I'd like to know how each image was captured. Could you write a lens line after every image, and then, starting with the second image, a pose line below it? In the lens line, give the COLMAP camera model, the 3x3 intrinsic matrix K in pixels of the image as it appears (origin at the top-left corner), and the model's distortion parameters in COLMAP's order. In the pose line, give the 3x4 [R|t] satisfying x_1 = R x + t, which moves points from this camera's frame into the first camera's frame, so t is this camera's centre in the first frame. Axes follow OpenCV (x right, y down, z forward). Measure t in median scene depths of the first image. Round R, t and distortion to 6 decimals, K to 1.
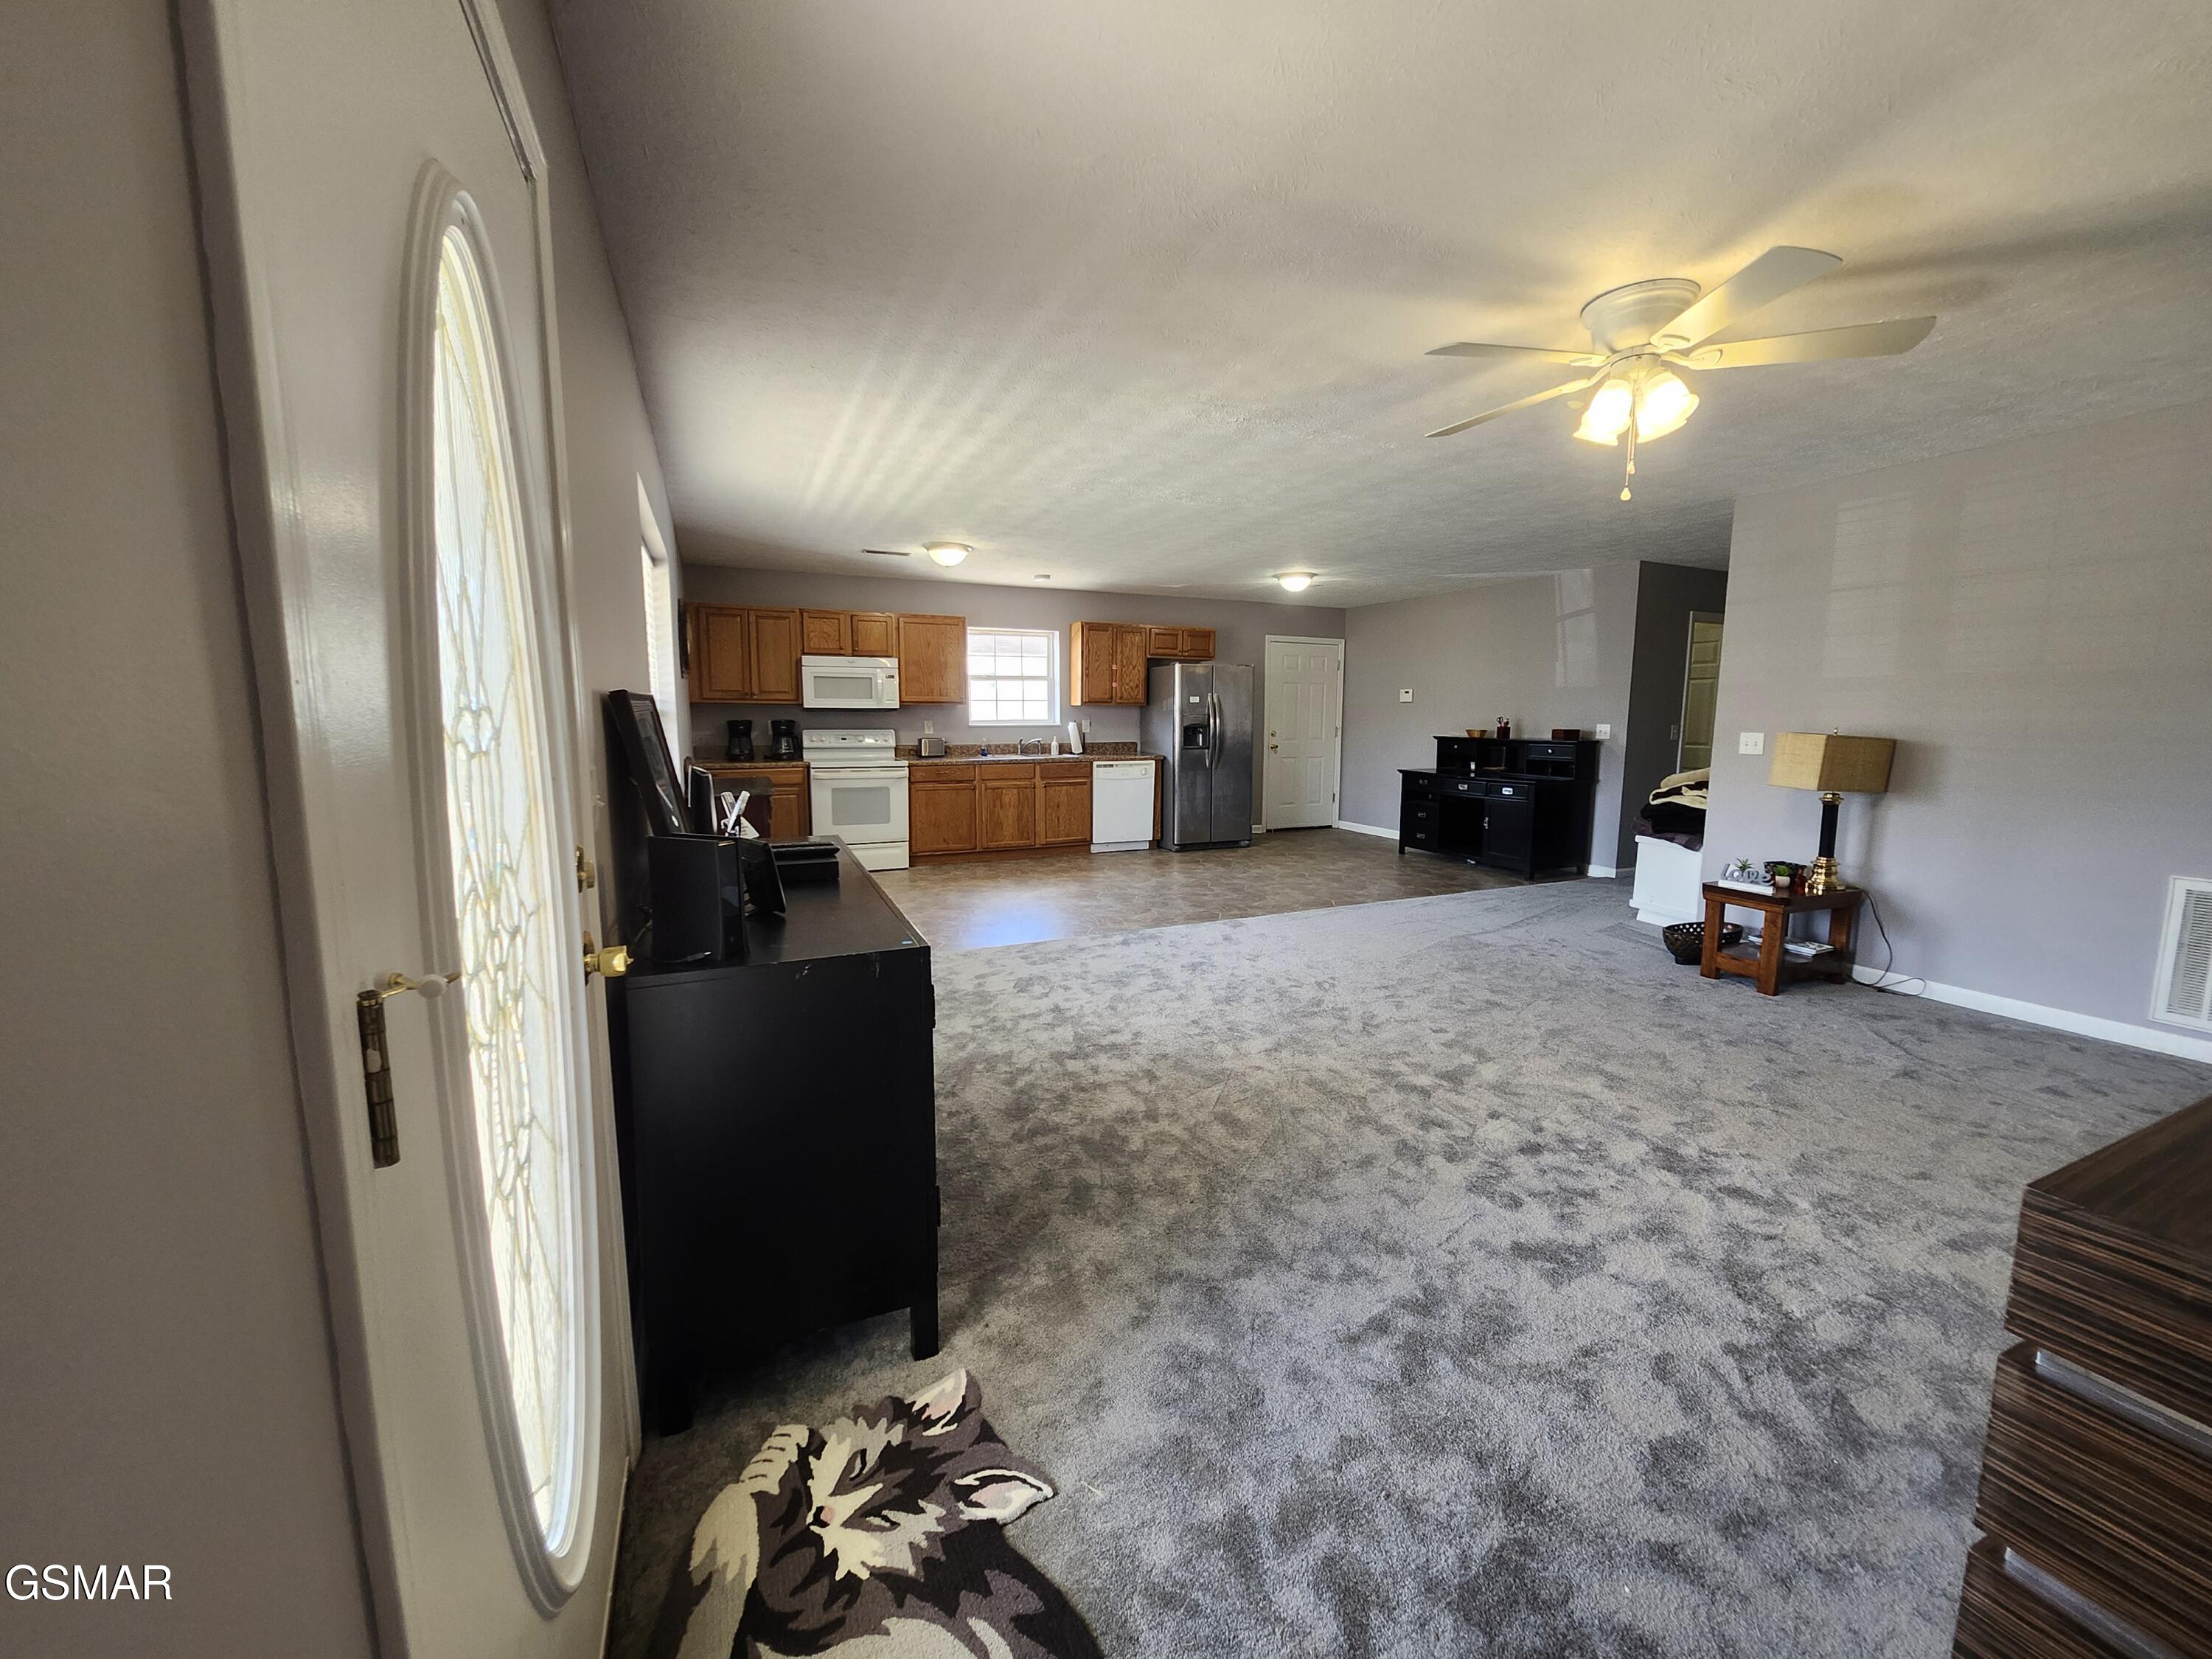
lens RADIAL K [[863.1, 0, 1117.4], [0, 863.1, 817.2], [0, 0, 1]] dist [-0.000603, -0.001165]
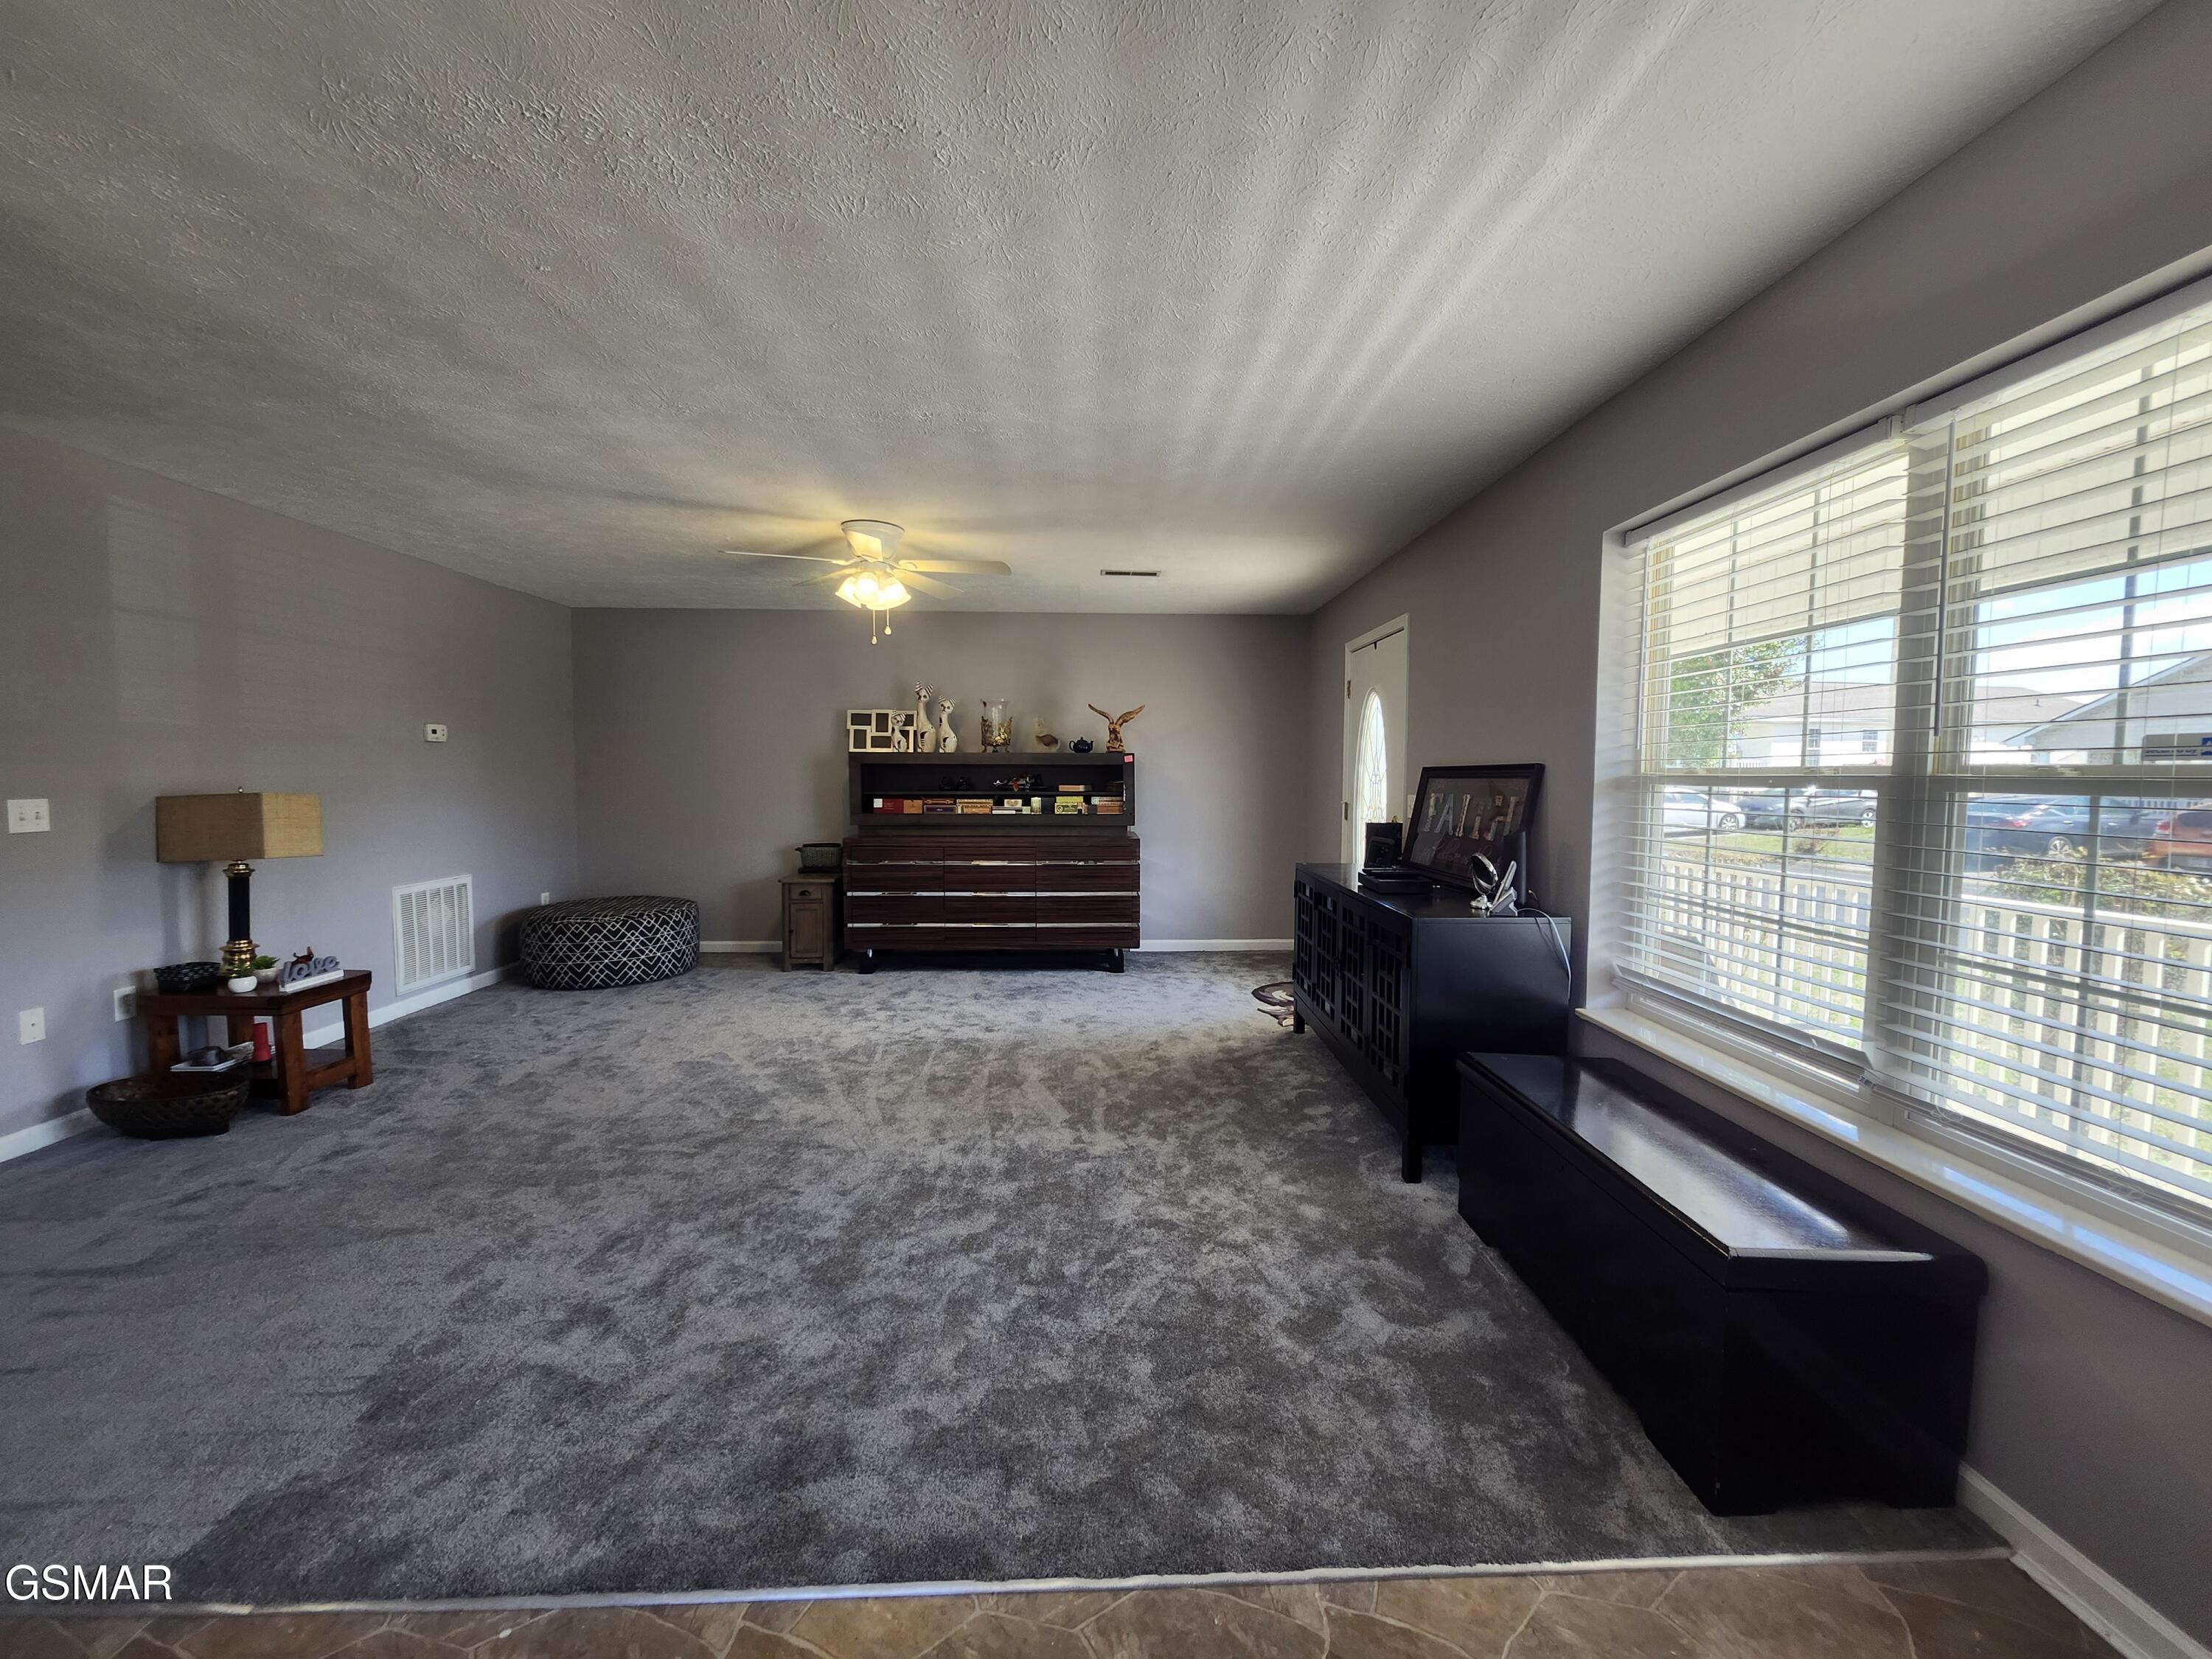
lens RADIAL K [[863.1, 0, 1135.3], [0, 863.1, 822.3], [0, 0, 1]] dist [-0.000603, -0.001165]
pose [[-0.925271, -0.030221, 0.378100, -0.162520], [0.039060, 0.983930, 0.174232, -0.095359], [-0.377289, 0.175980, -0.909222, 0.756867]]
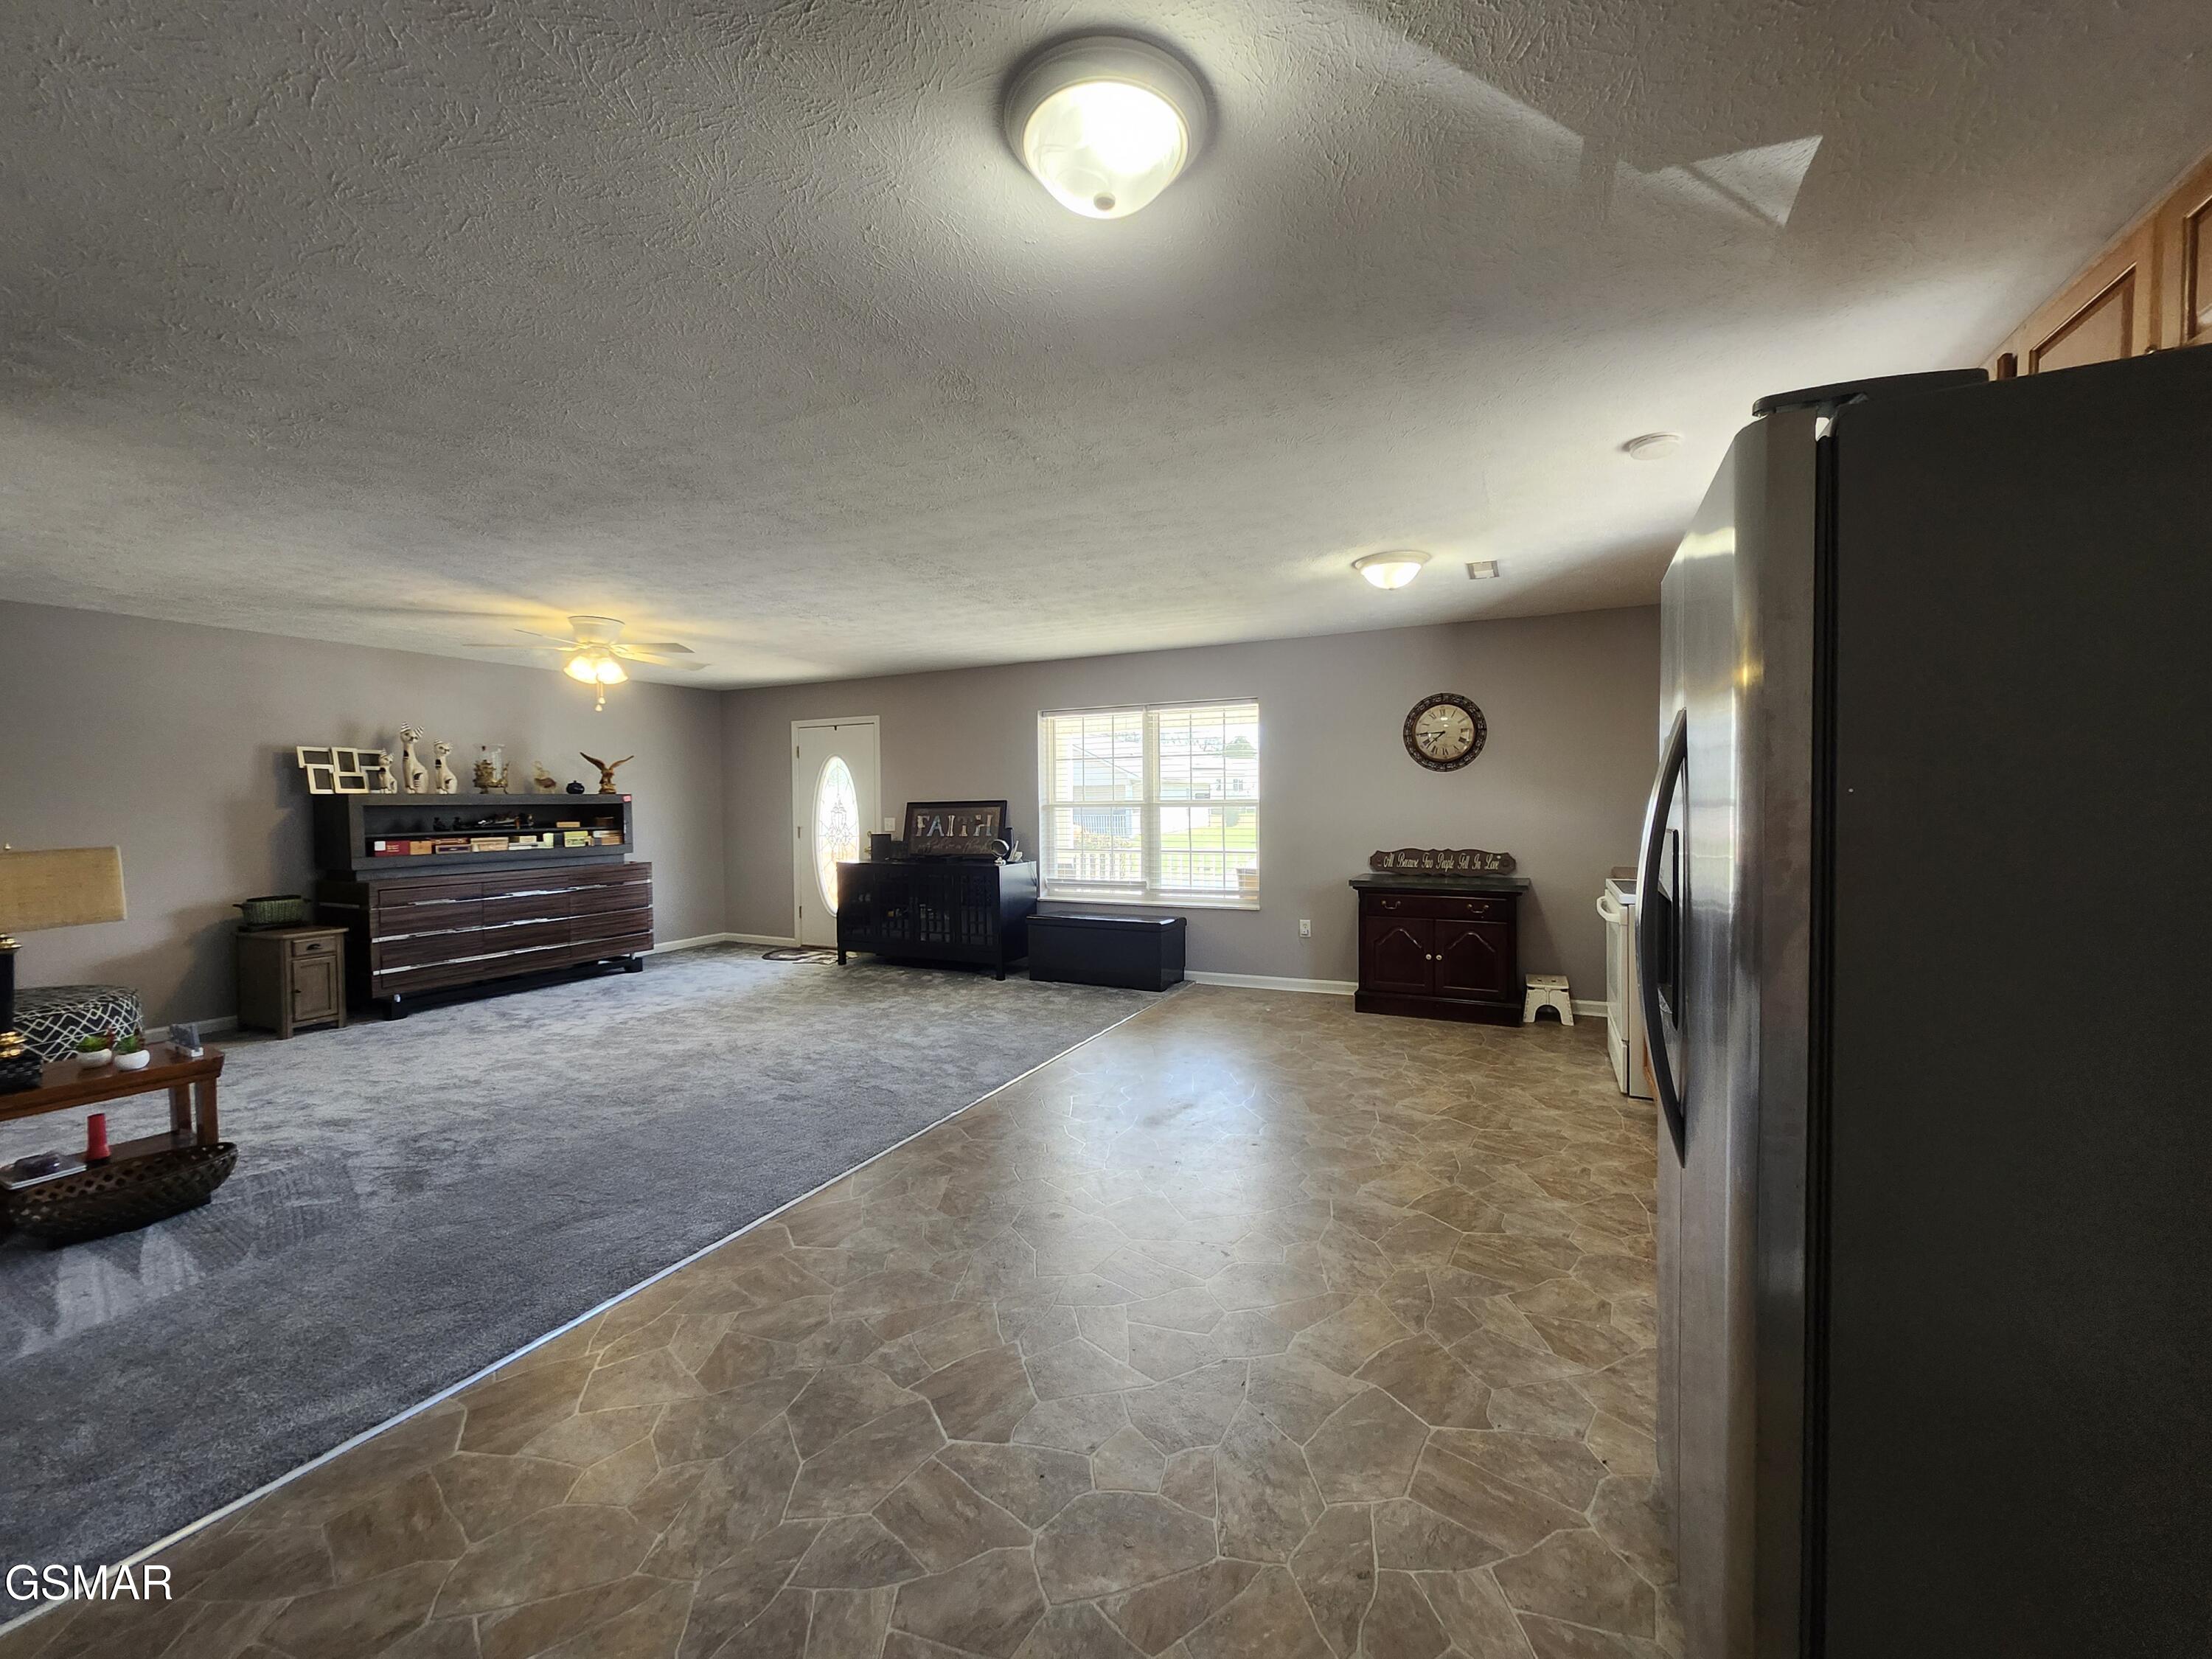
lens RADIAL K [[863.1, 0, 1126.8], [0, 863.1, 818.4], [0, 0, 1]] dist [-0.000603, -0.001165]
pose [[-0.760428, 0.017187, -0.649194, 0.312020], [-0.071501, 0.991357, 0.109997, -0.137105], [0.645474, 0.130063, -0.752627, 1.100549]]
